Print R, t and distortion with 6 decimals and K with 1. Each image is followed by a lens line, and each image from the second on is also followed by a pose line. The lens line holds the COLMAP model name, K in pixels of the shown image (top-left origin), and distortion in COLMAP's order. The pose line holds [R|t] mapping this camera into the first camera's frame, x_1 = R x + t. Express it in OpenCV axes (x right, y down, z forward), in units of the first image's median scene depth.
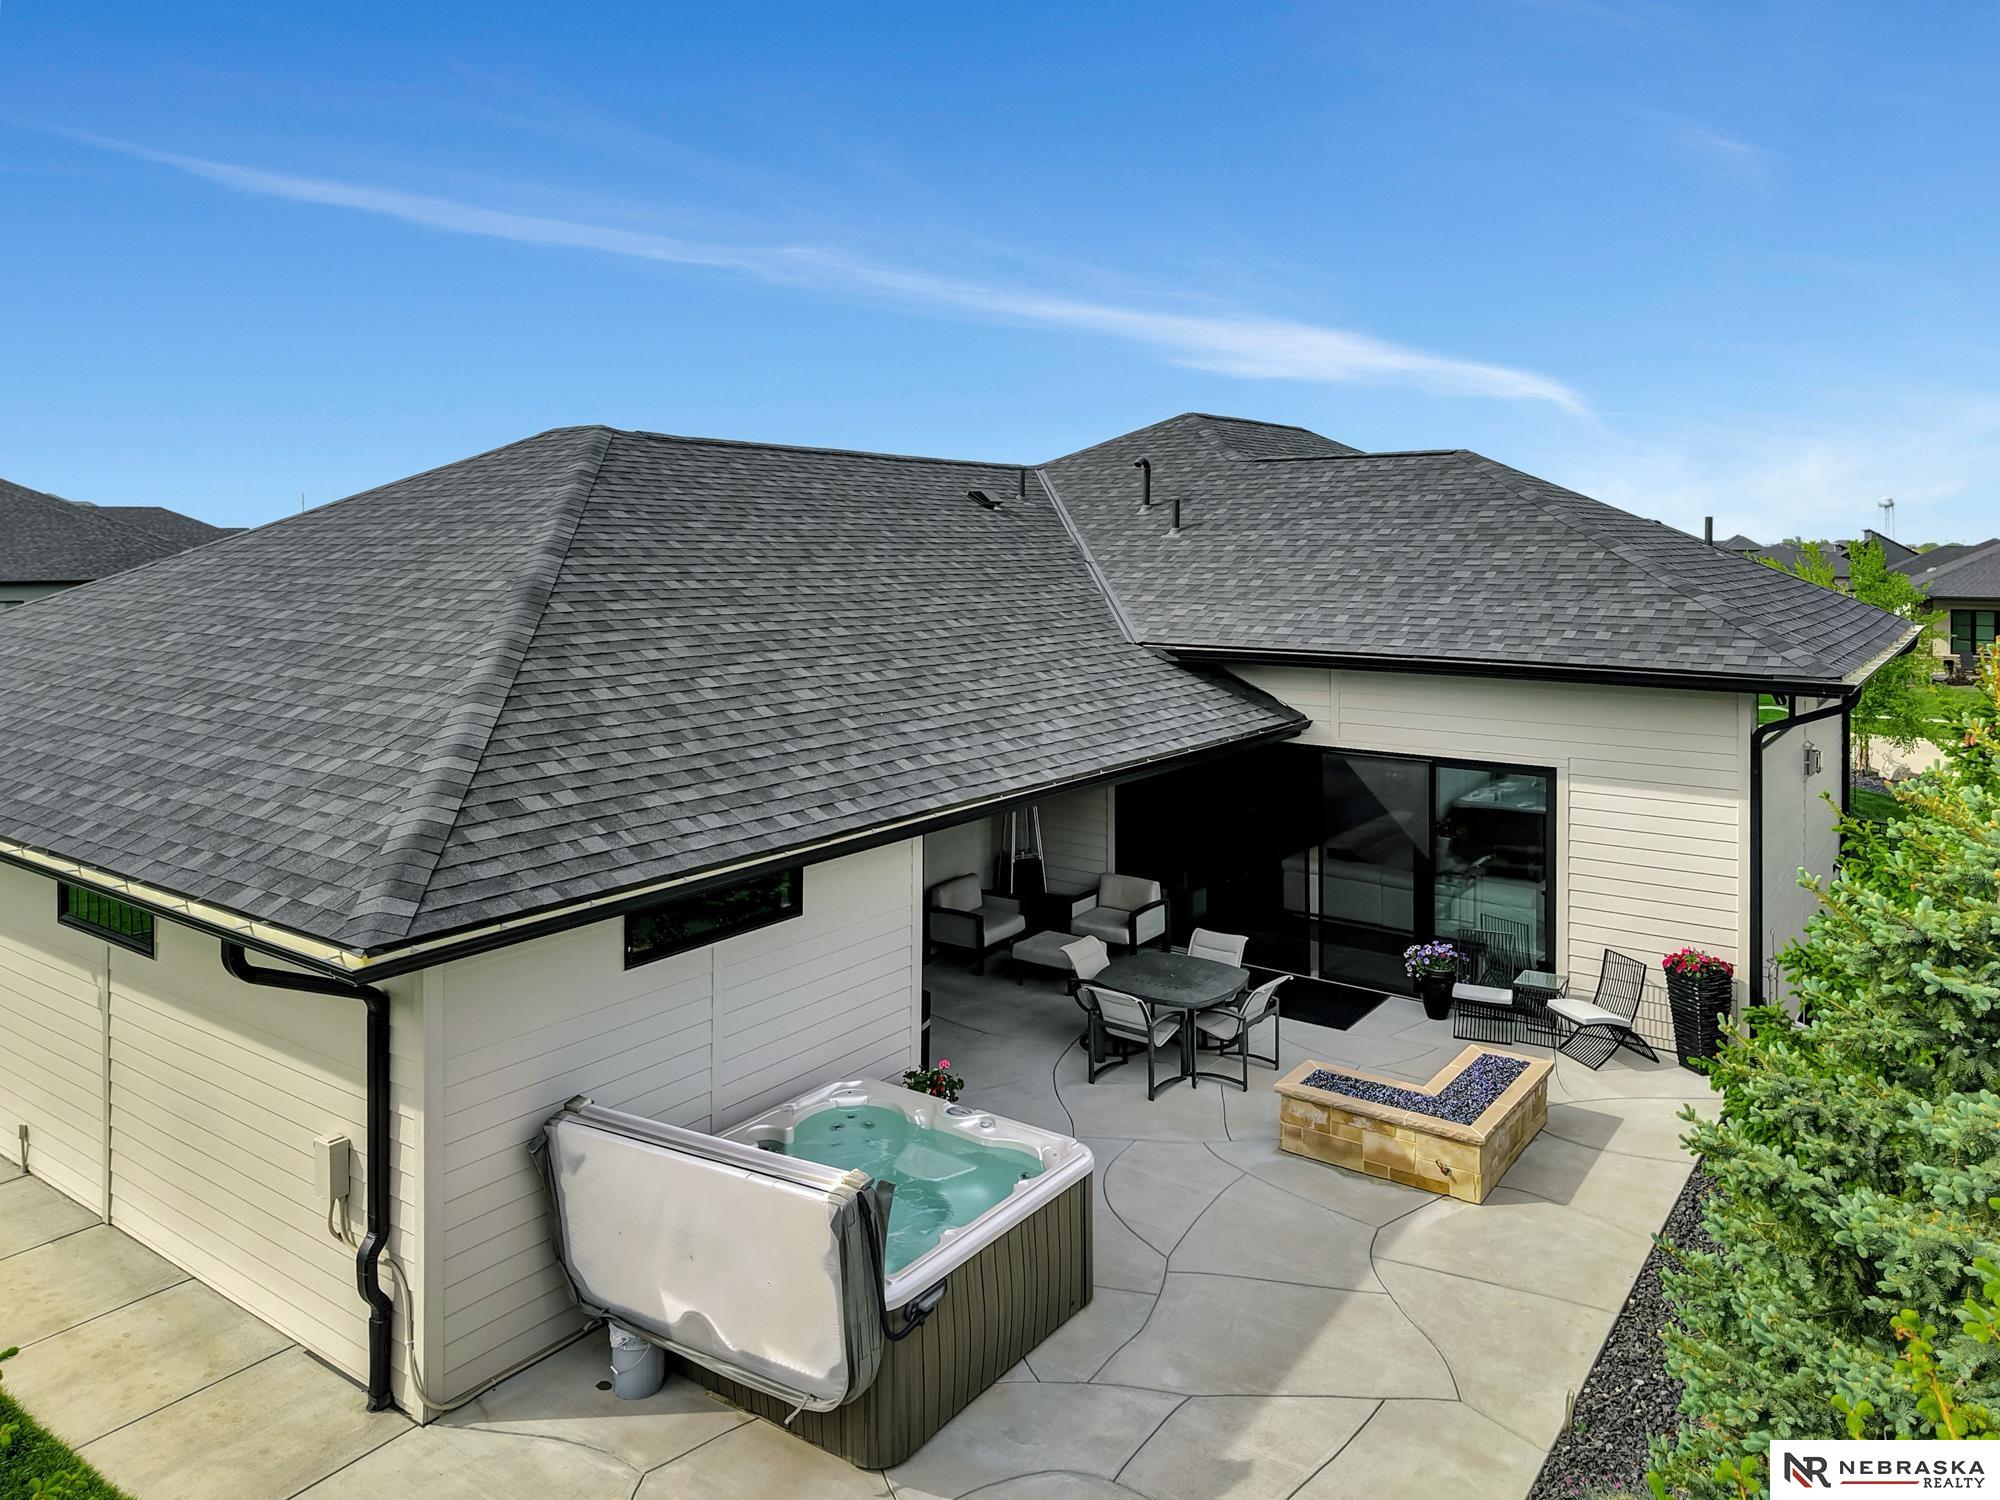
lens RADIAL K [[1398.0, 0, 994.5], [0, 1398.0, 607.6], [0, 0, 1]] dist [0.038203, -0.031500]
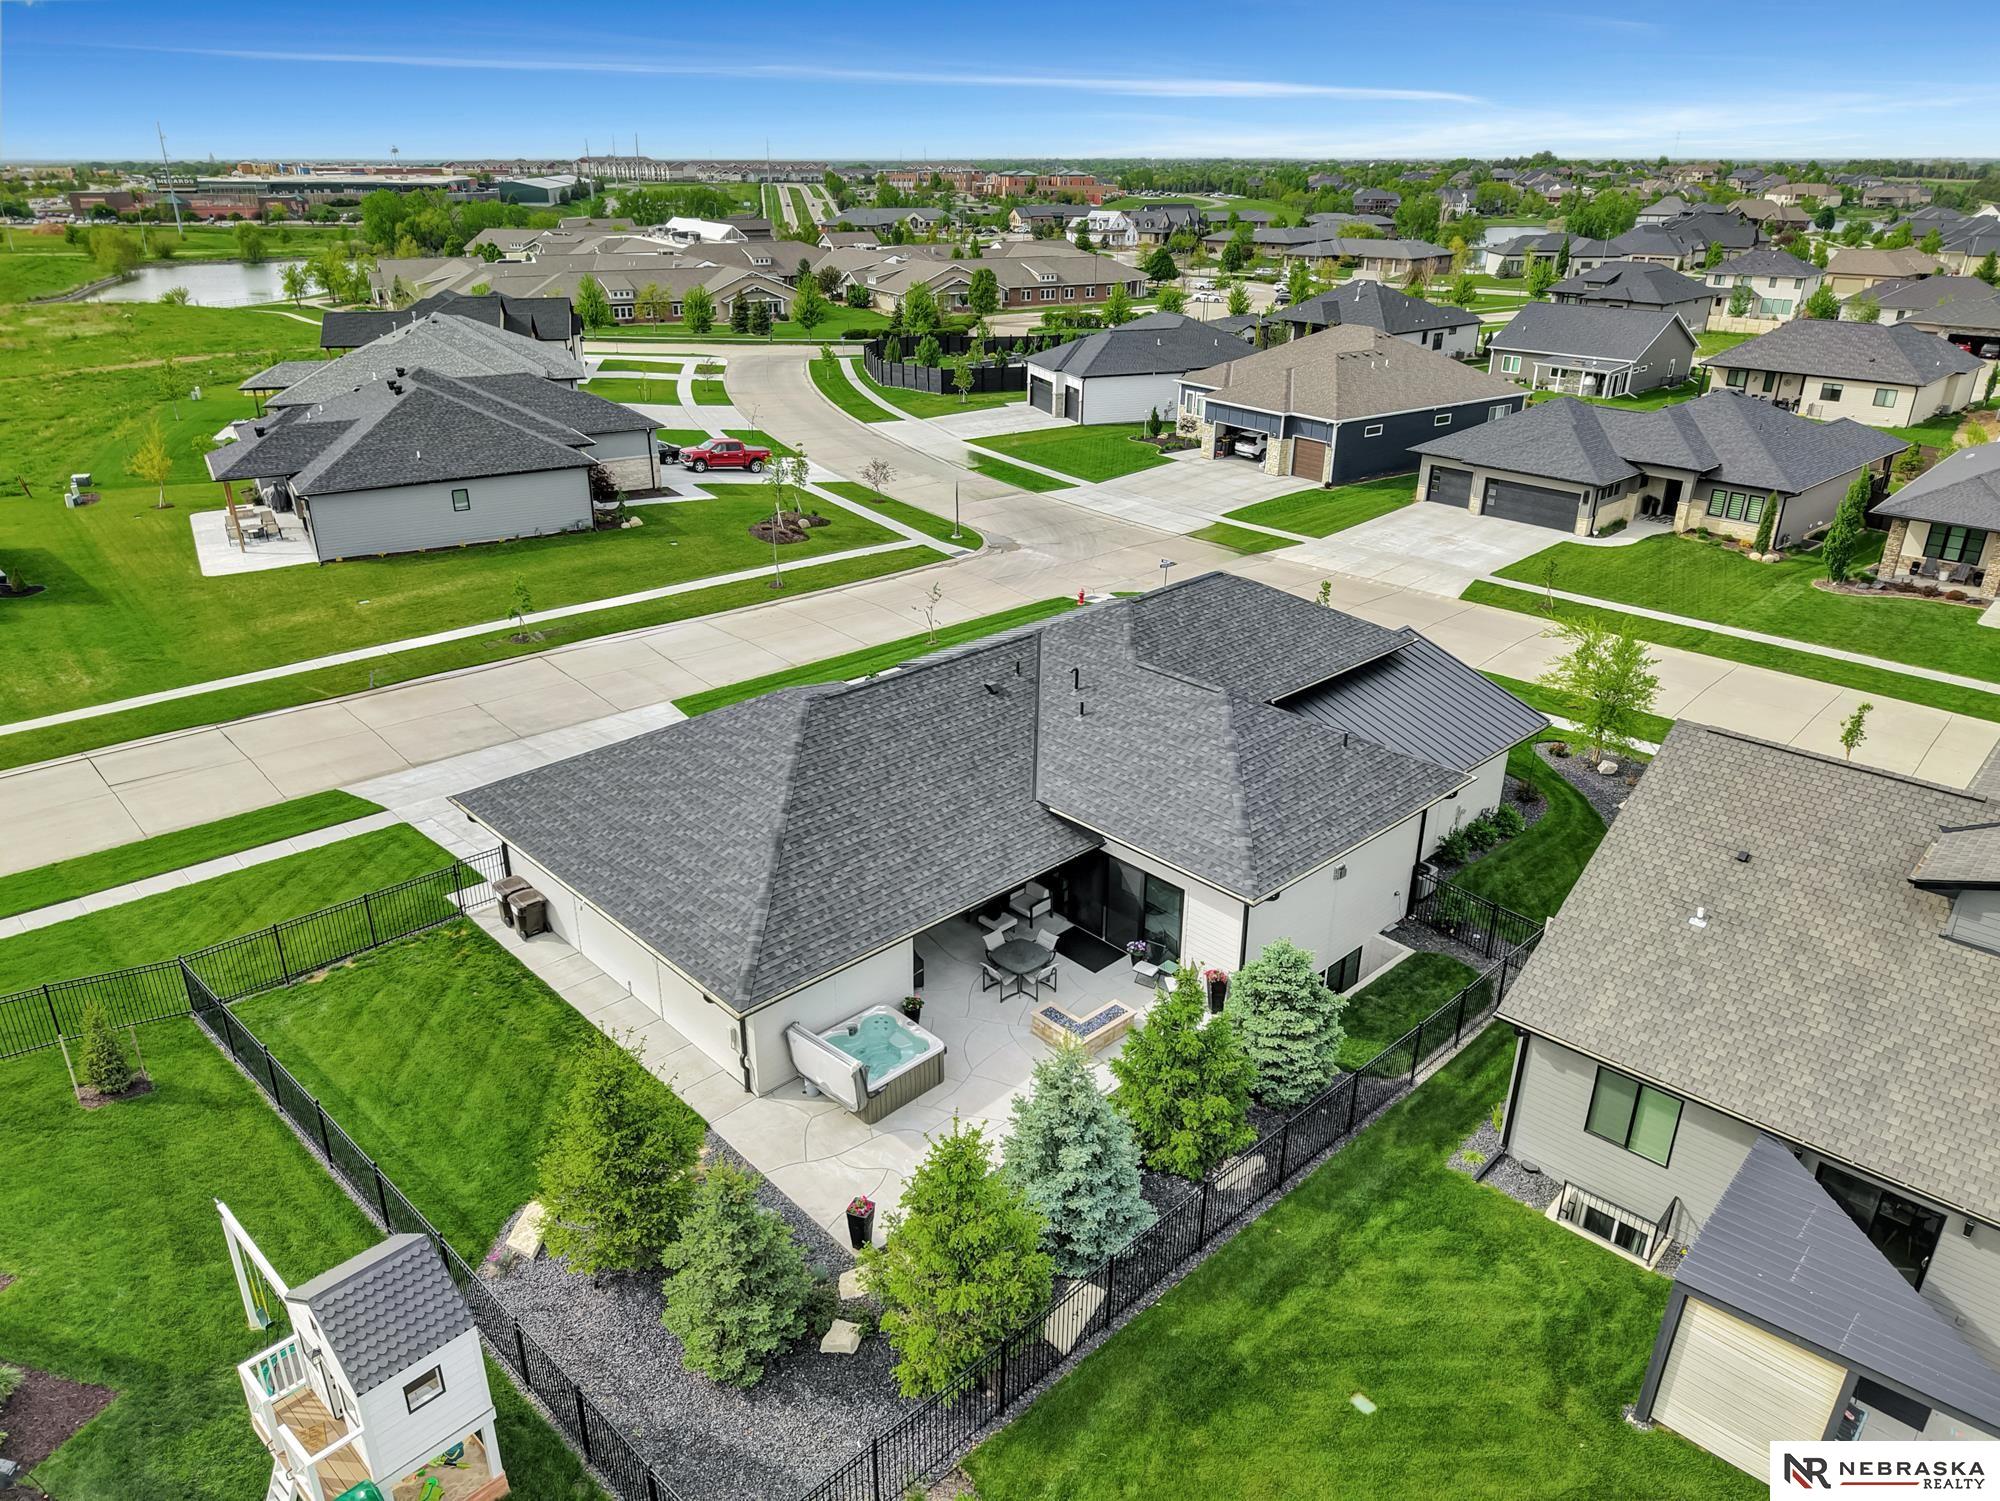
lens RADIAL K [[1398.0, 0, 1000.6], [0, 1398.0, 747.6], [0, 0, 1]] dist [0.038203, -0.031500]
pose [[0.982304, 0.083656, -0.167571, 0.765483], [-0.014003, 0.925003, 0.379702, -1.675065], [0.186768, -0.370636, 0.909806, -1.903714]]
